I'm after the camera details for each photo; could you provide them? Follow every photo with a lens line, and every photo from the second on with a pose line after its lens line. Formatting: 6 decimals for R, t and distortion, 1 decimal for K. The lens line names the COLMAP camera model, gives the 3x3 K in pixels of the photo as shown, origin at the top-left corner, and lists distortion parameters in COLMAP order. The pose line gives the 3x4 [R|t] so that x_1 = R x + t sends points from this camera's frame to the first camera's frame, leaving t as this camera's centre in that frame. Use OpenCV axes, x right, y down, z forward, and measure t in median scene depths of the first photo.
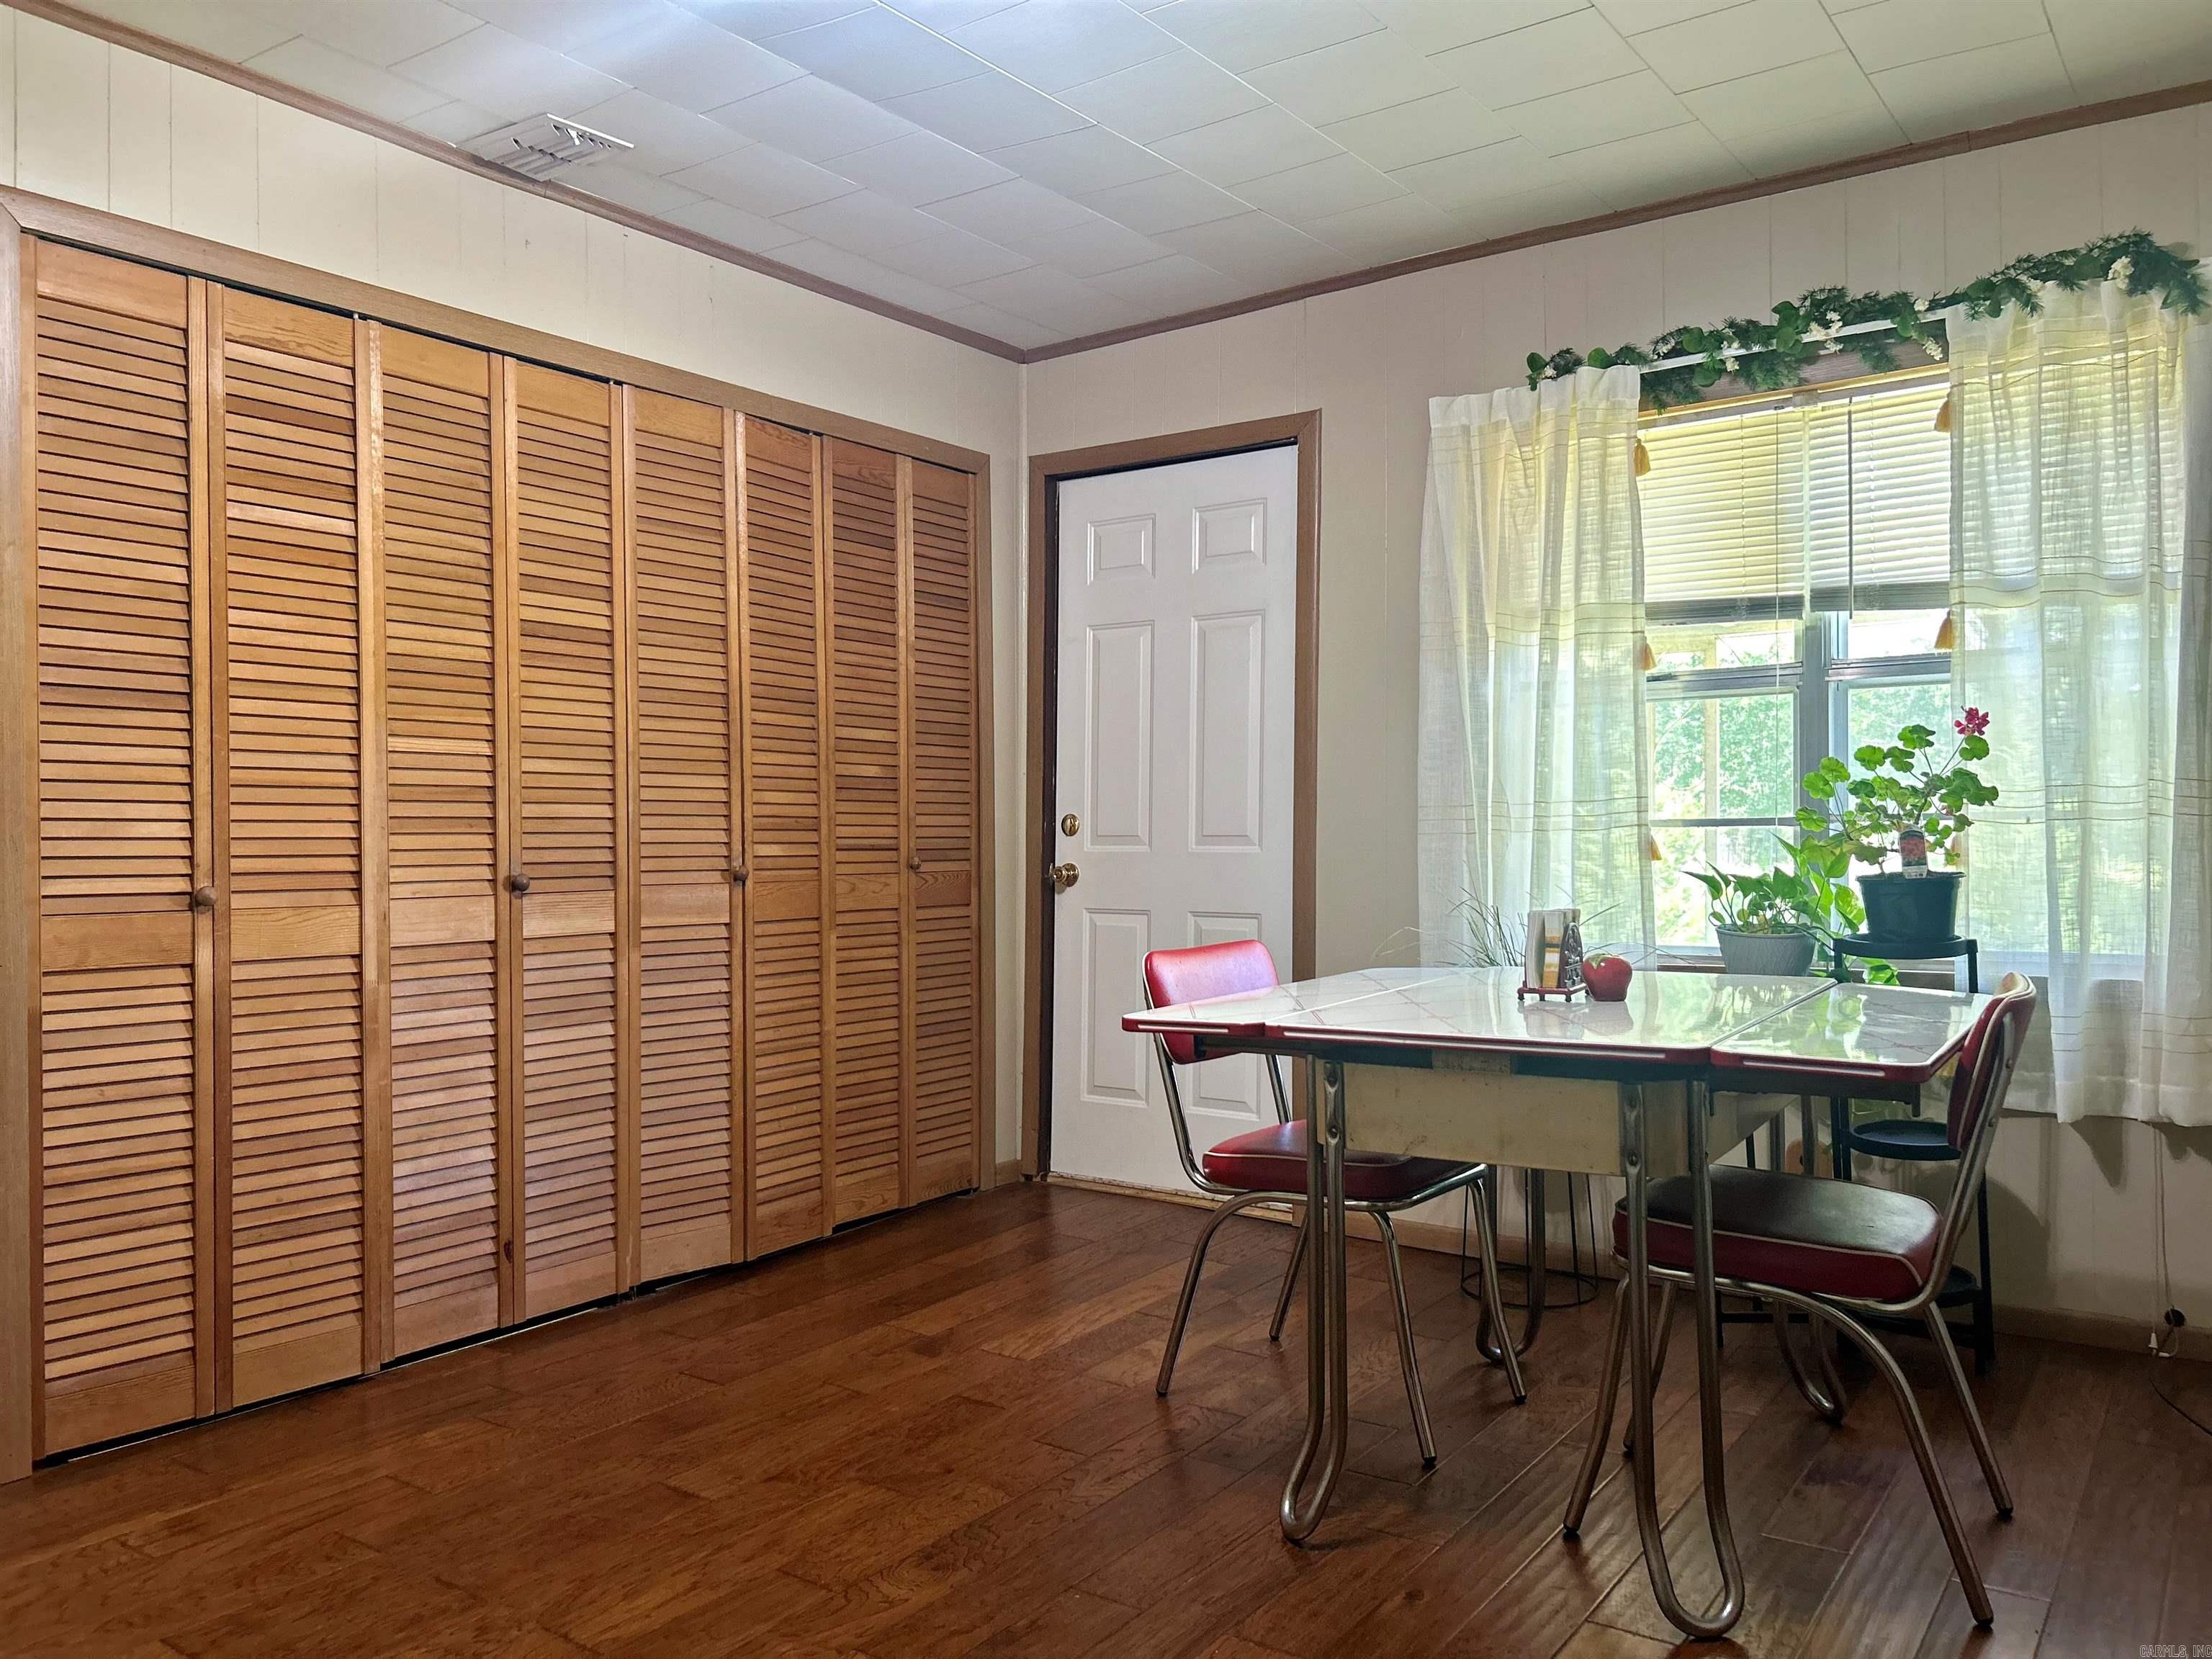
lens RADIAL K [[1668.1, 0, 1107.3], [0, 1668.1, 832.3], [0, 0, 1]] dist [0.059785, -0.068242]
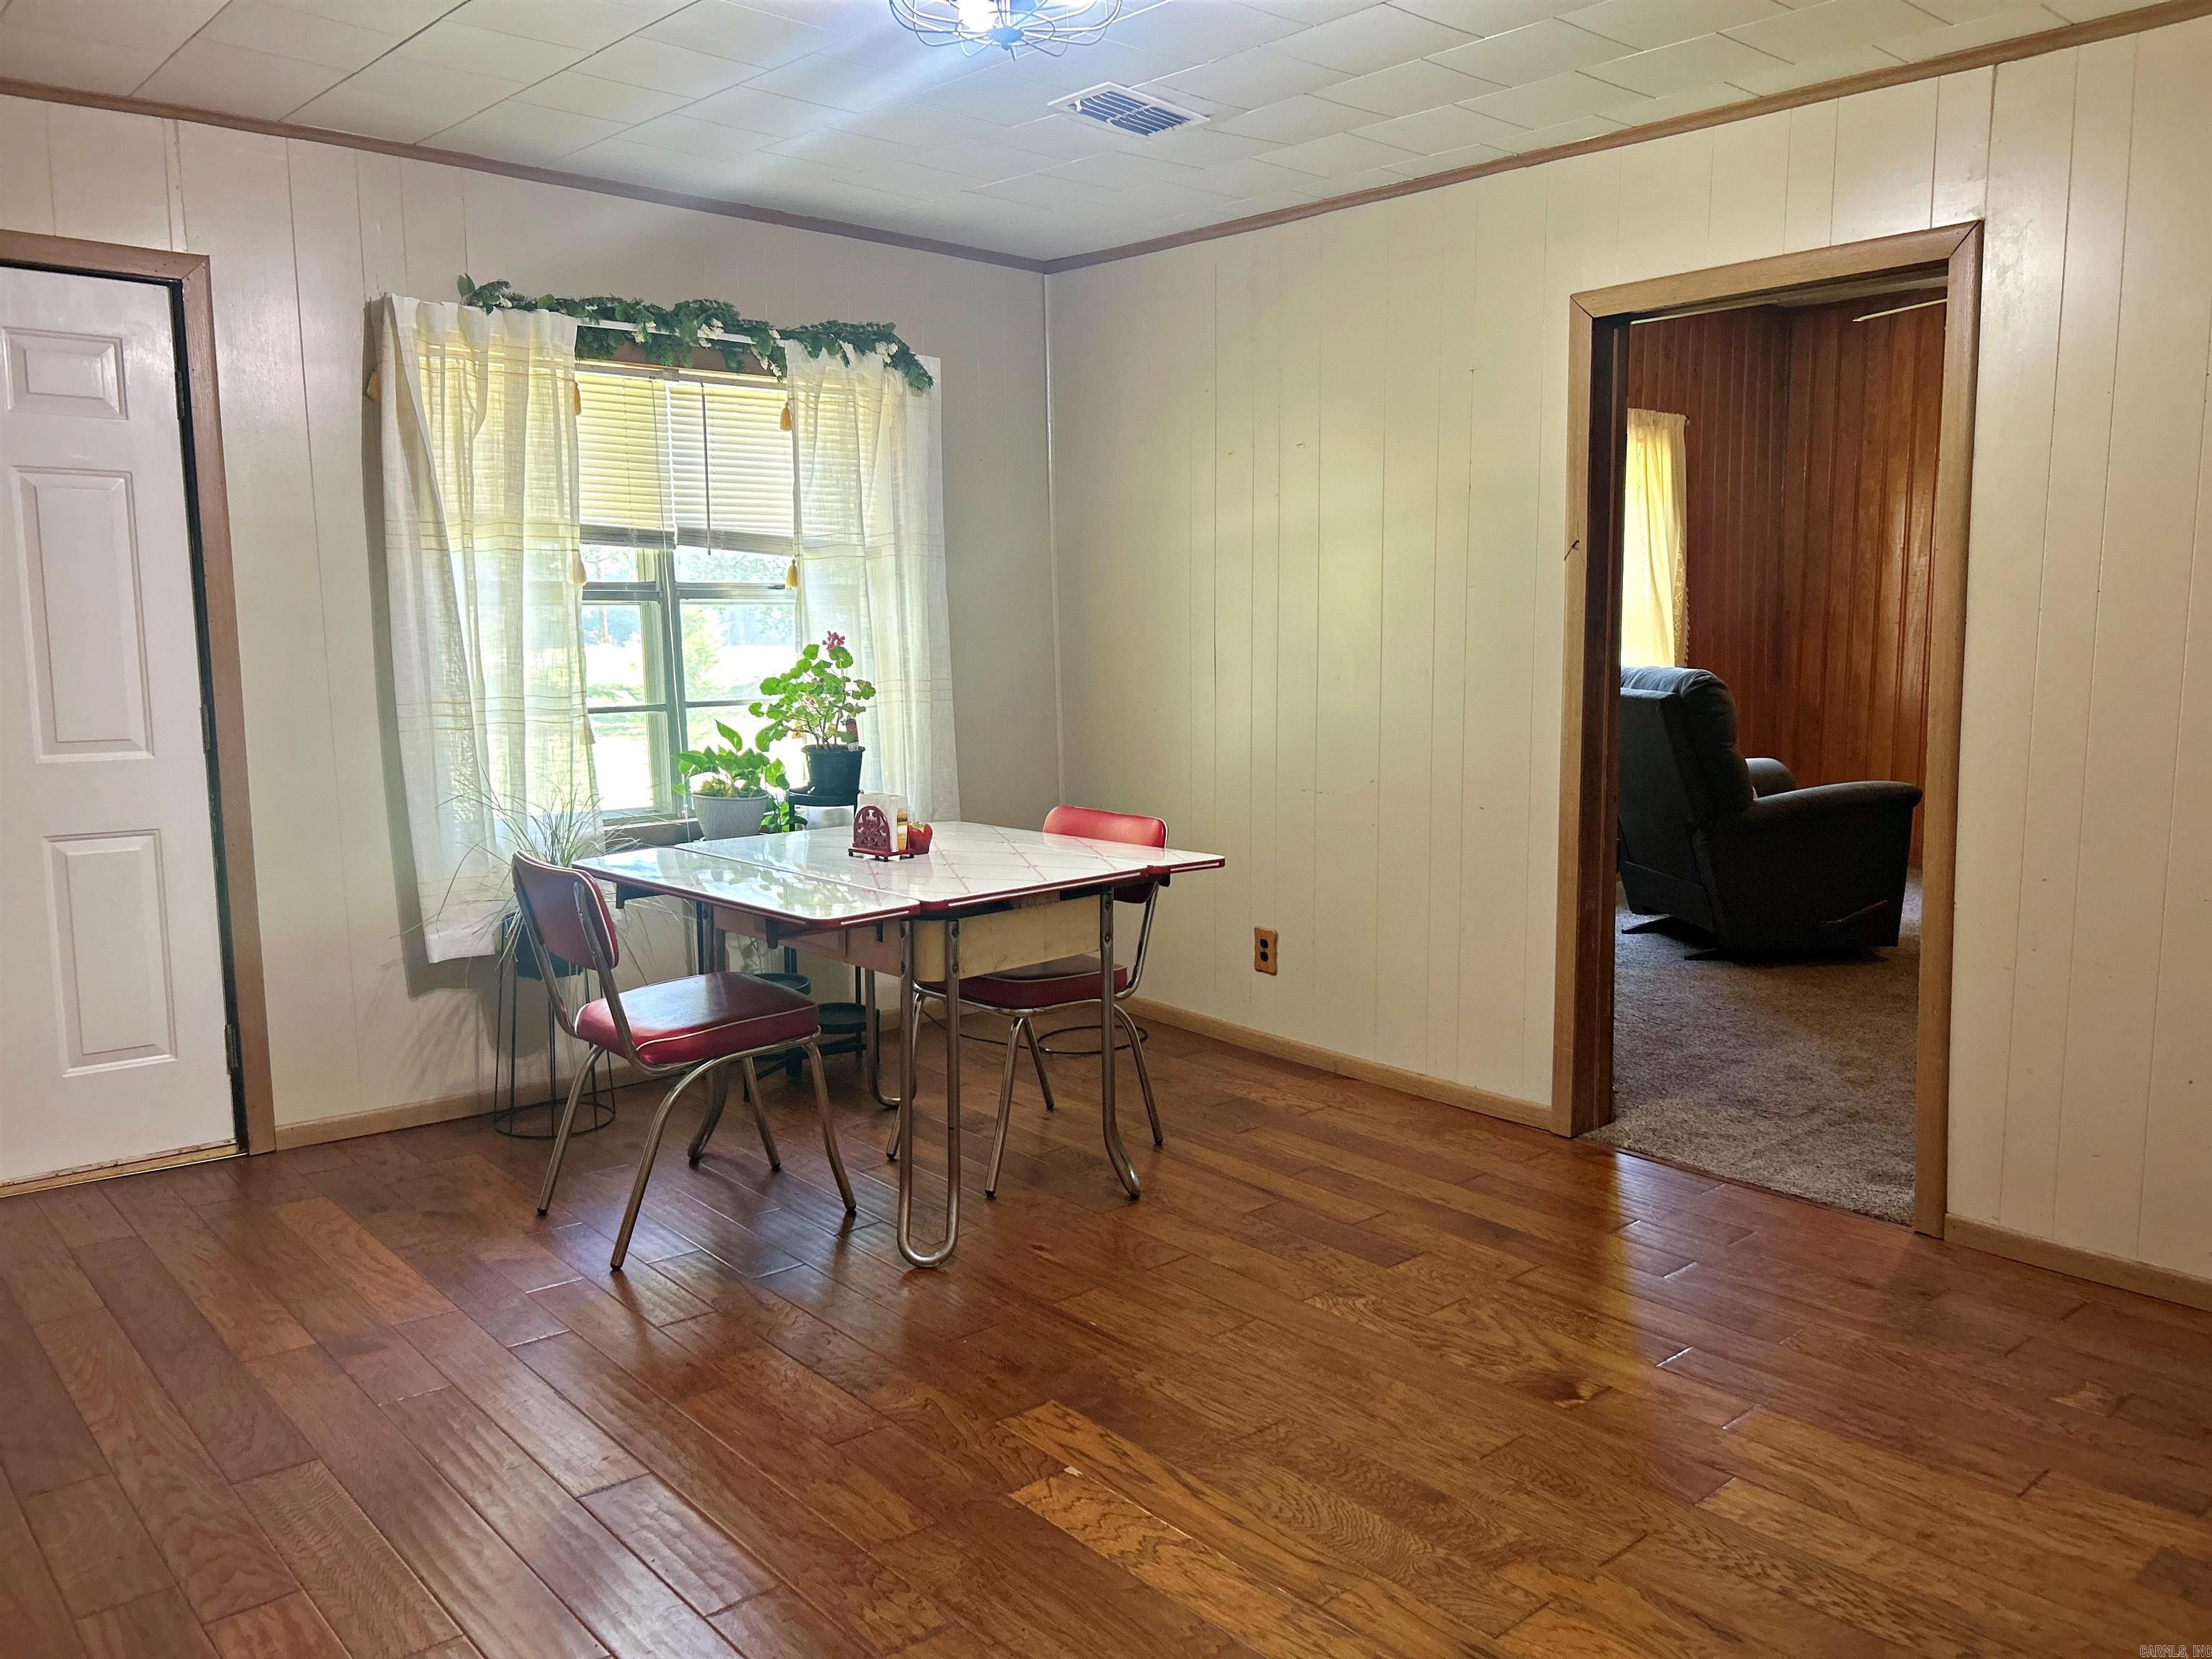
lens RADIAL K [[1668.1, 0, 1107.4], [0, 1668.1, 838.7], [0, 0, 1]] dist [0.059785, -0.068242]
pose [[0.232531, -0.121332, 0.964991, -0.797348], [-0.003863, 0.992065, 0.125667, -0.072237], [-0.972581, -0.032949, 0.230217, 0.385286]]
